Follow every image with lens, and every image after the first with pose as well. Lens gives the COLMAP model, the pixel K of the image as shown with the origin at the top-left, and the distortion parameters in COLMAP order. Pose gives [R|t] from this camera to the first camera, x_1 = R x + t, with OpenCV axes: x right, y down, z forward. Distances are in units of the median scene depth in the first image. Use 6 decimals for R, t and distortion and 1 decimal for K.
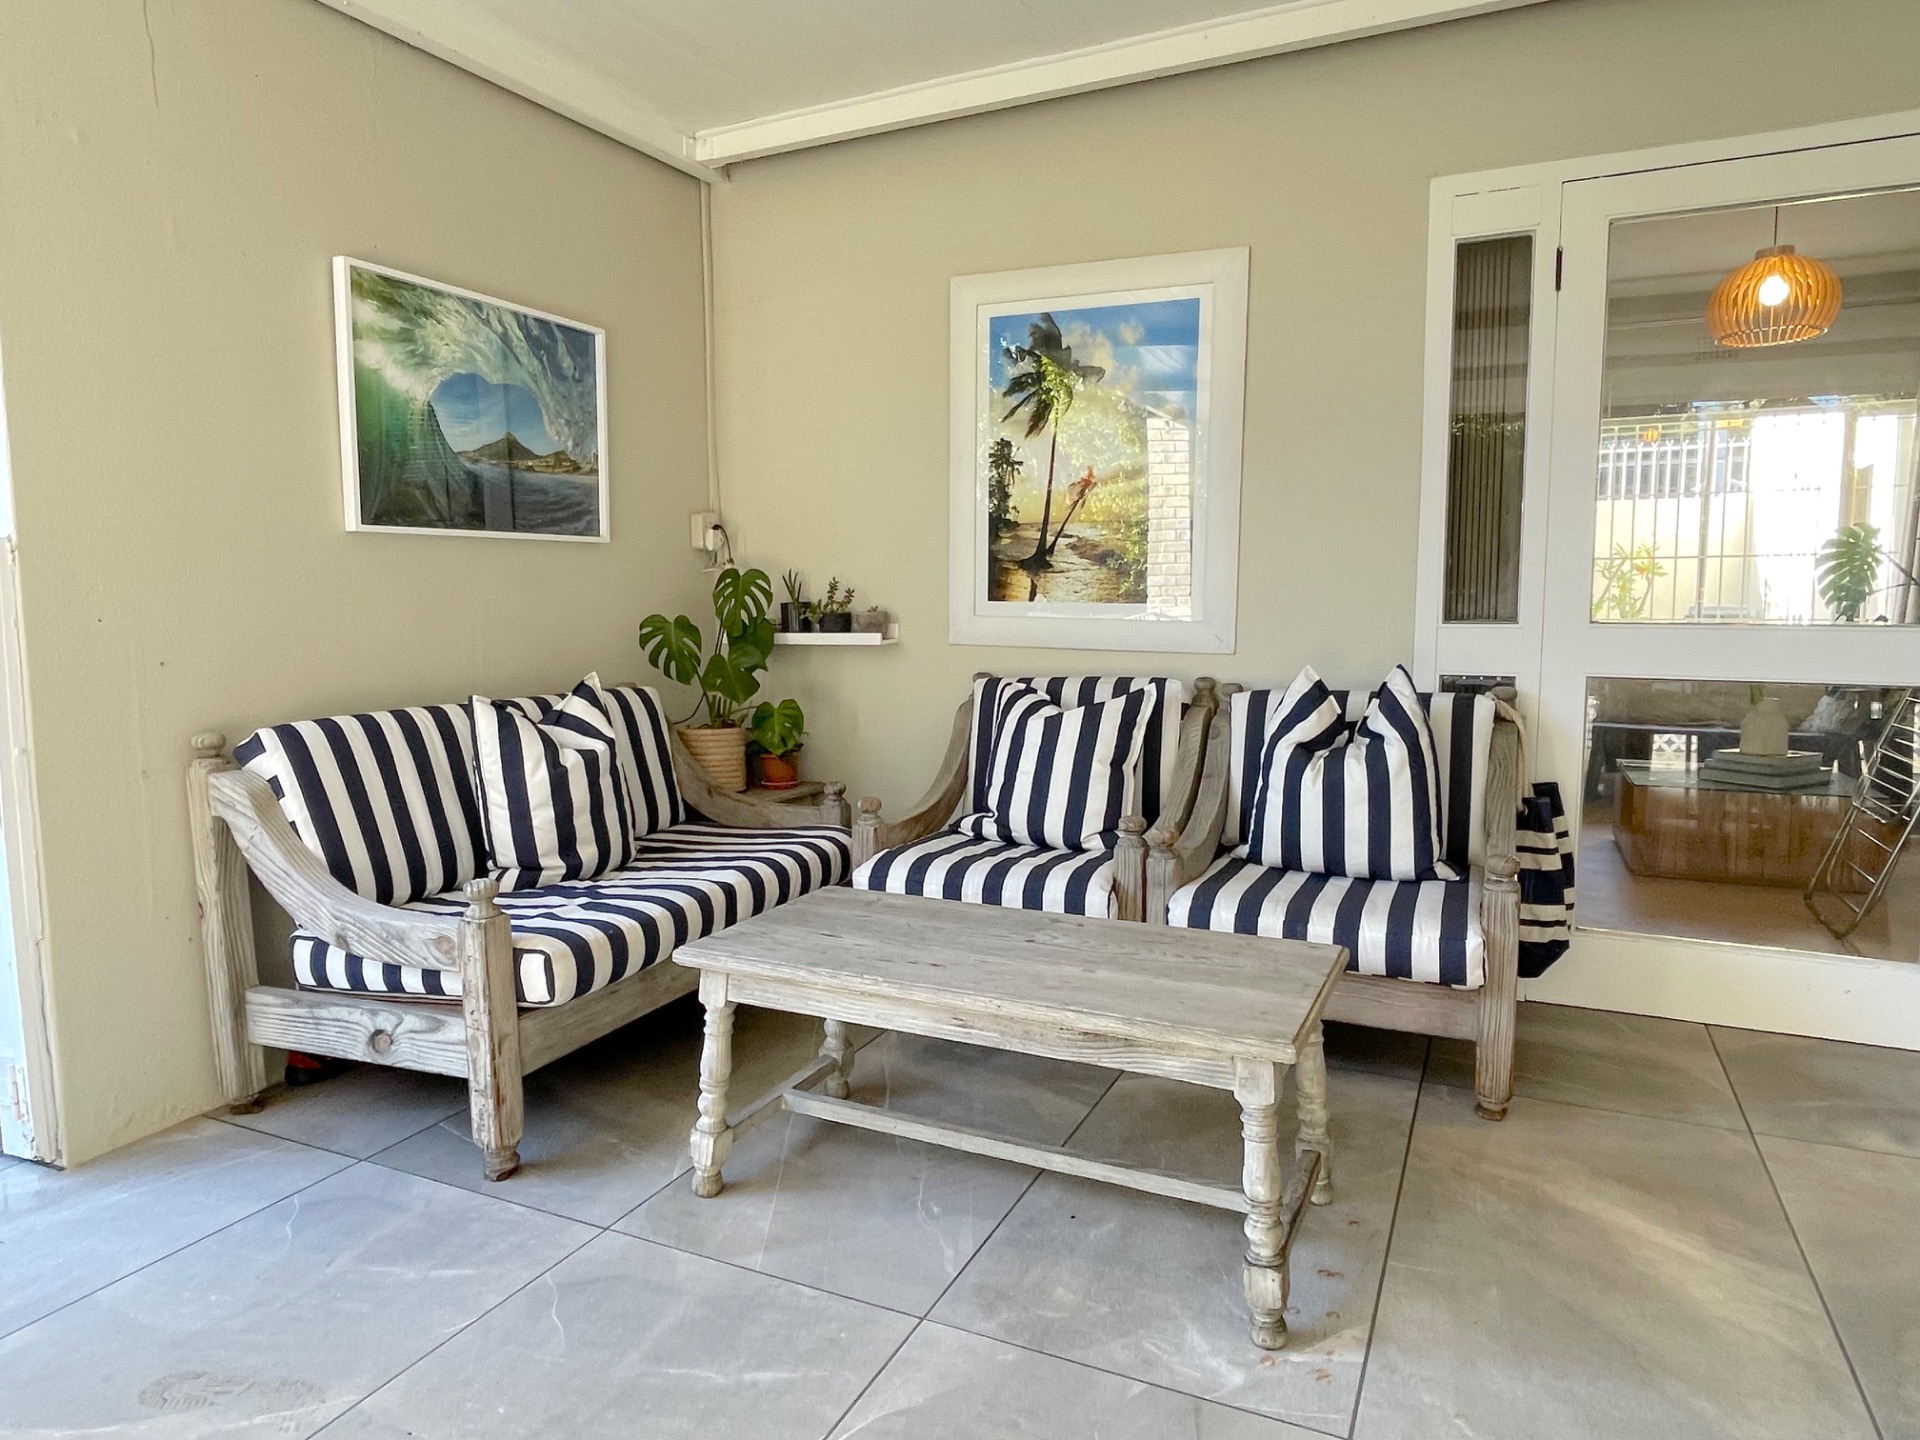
lens RADIAL K [[1190.7, 0, 968.0], [0, 1190.7, 713.5], [0, 0, 1]] dist [0.001655, 0.003802]
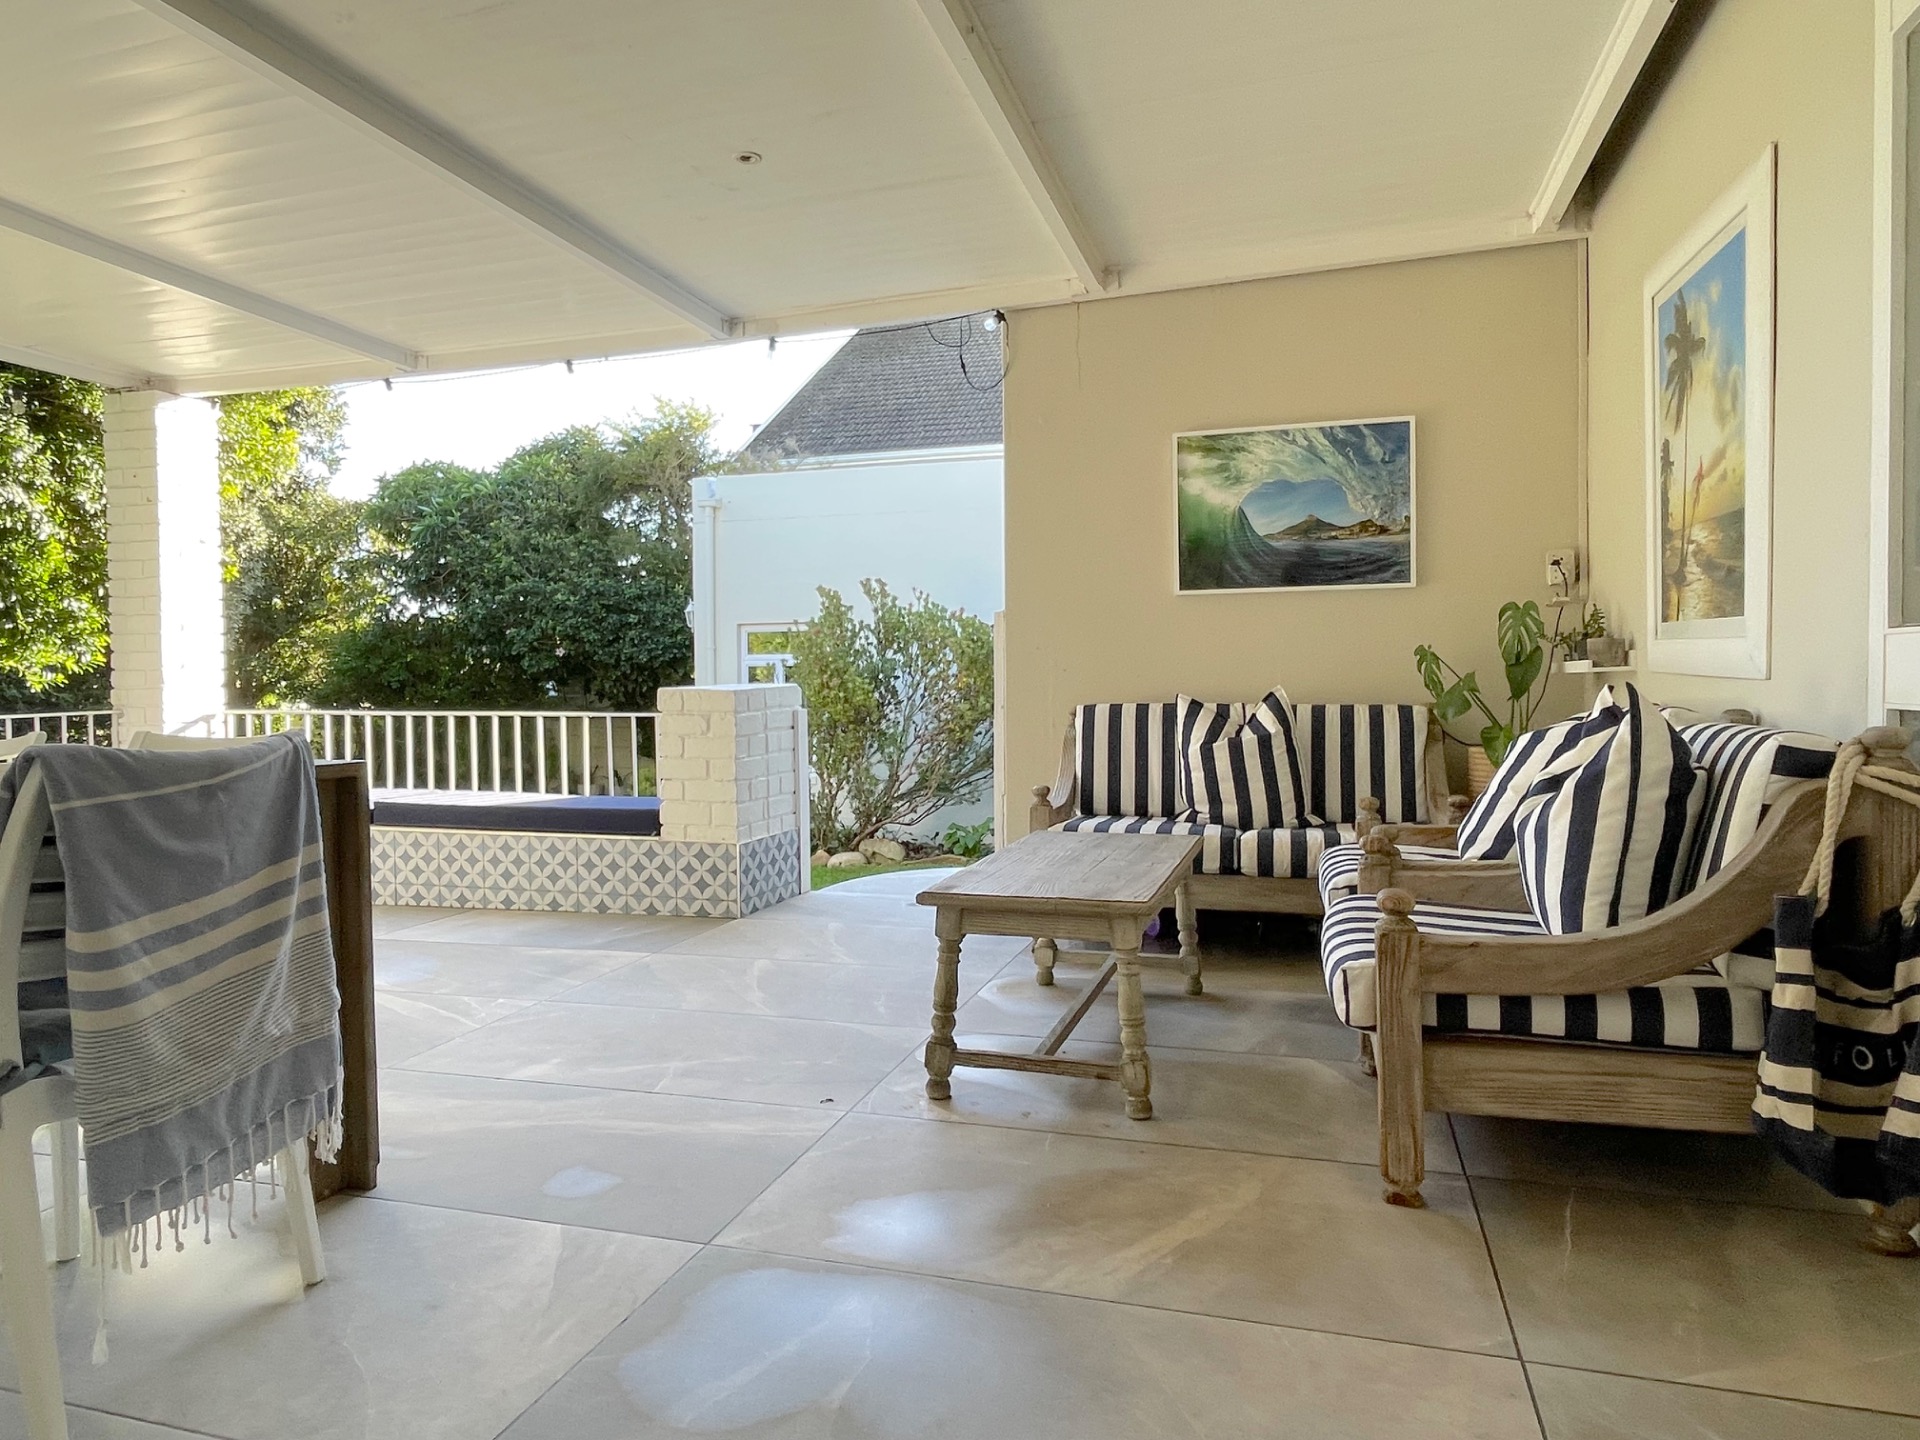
lens RADIAL K [[1190.7, 0, 950.2], [0, 1190.7, 718.3], [0, 0, 1]] dist [0.001655, 0.003802]
pose [[0.132051, 0.041157, -0.990388, 0.893166], [-0.089609, 0.995542, 0.029423, -0.002076], [0.987184, 0.084862, 0.135150, 0.392525]]
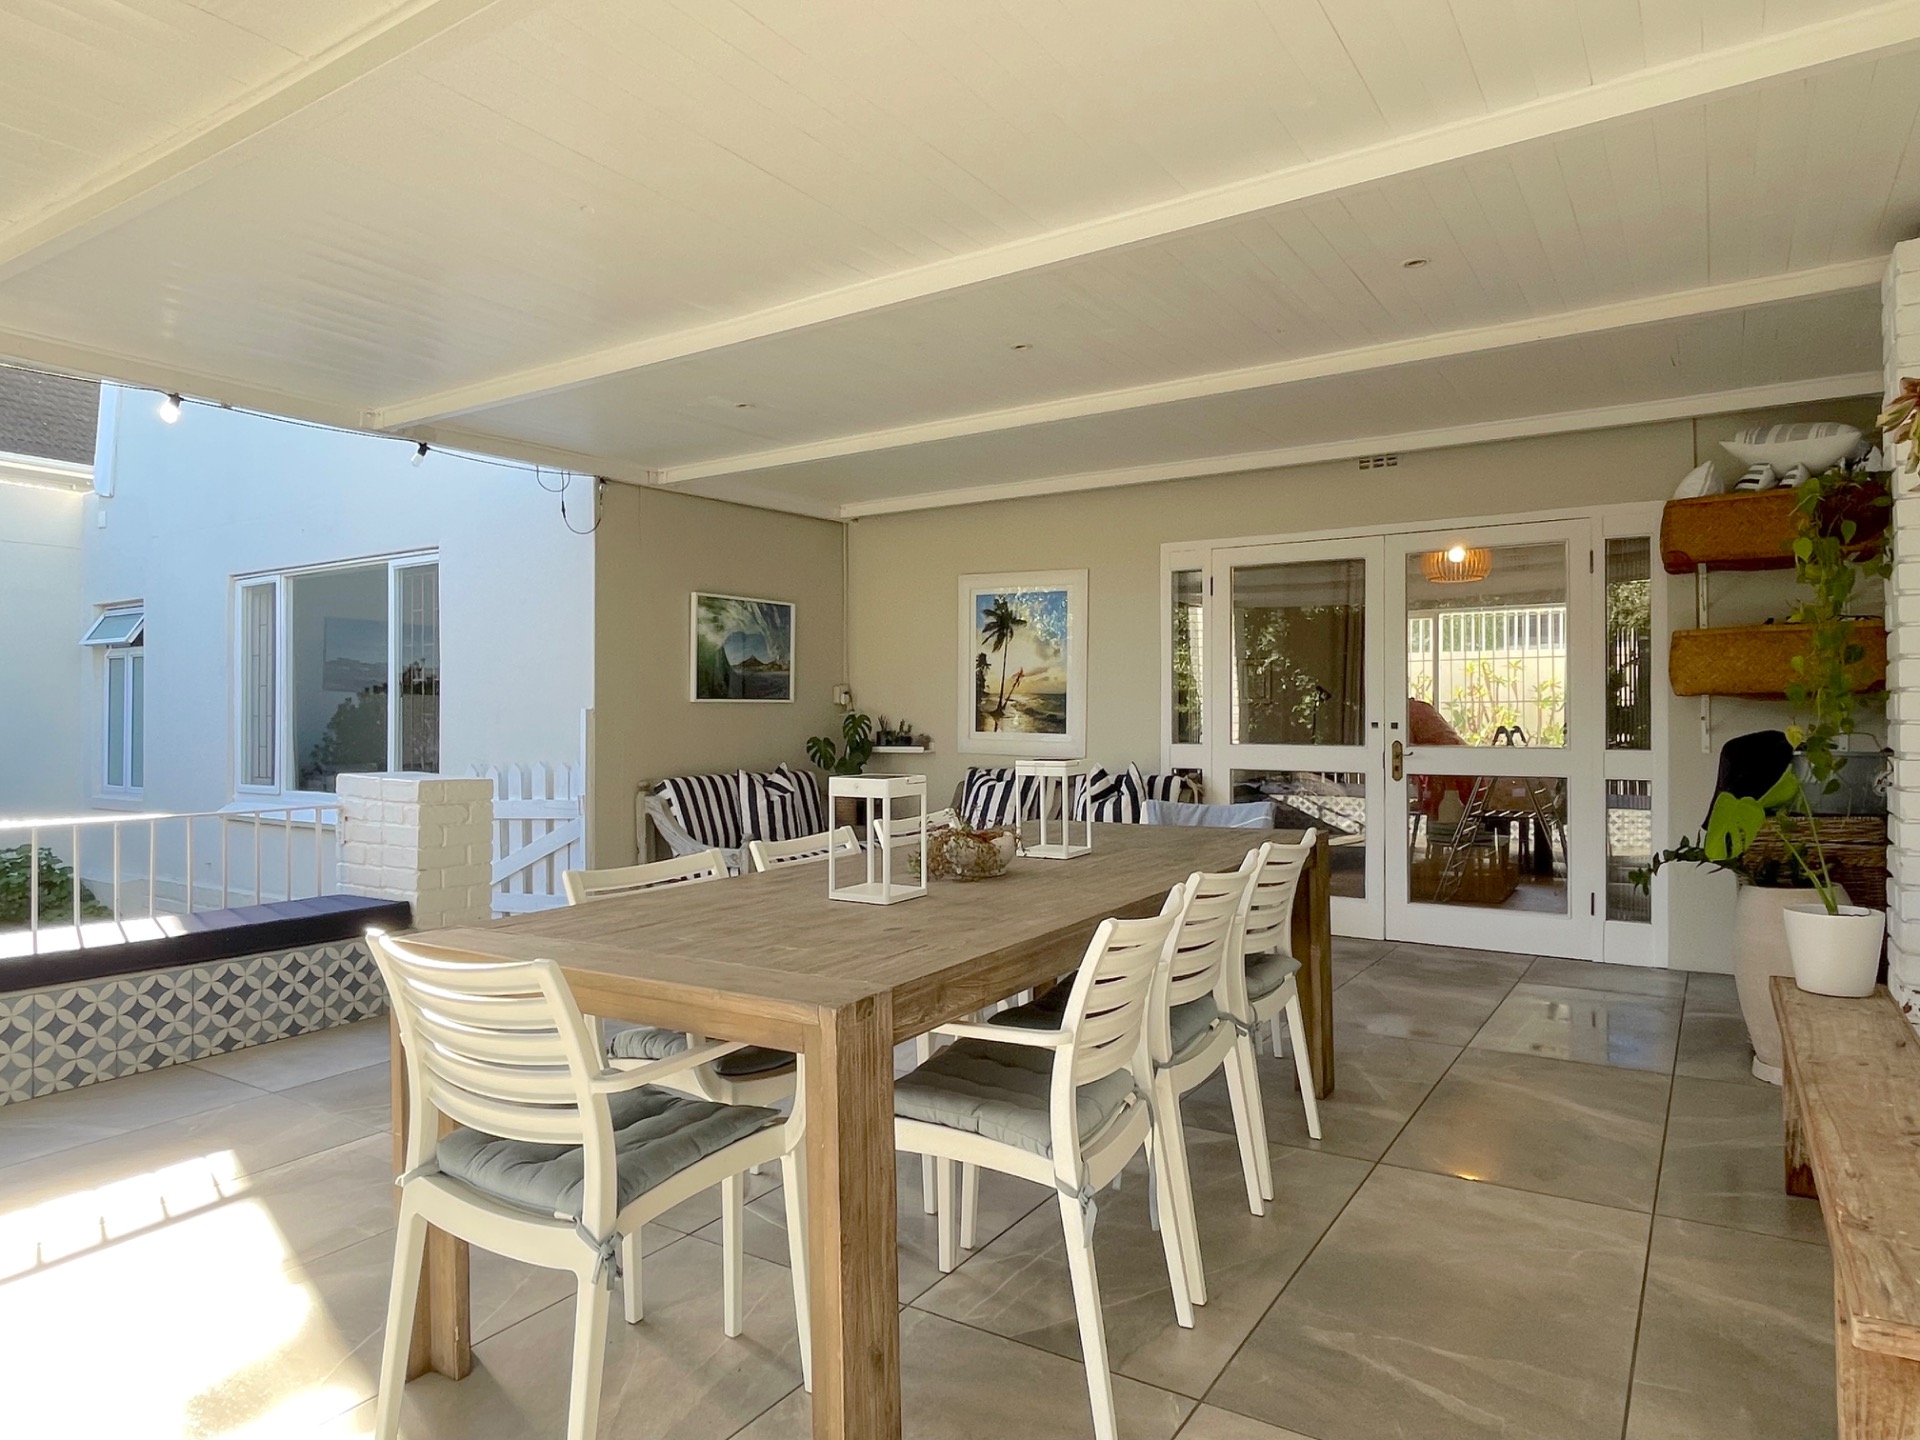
lens RADIAL K [[1190.7, 0, 971.0], [0, 1190.7, 708.3], [0, 0, 1]] dist [0.001655, 0.003802]
pose [[0.991270, 0.004370, -0.131776, 0.295829], [-0.018305, 0.994333, -0.104723, 0.084030], [0.130571, 0.106221, 0.985732, -1.067703]]
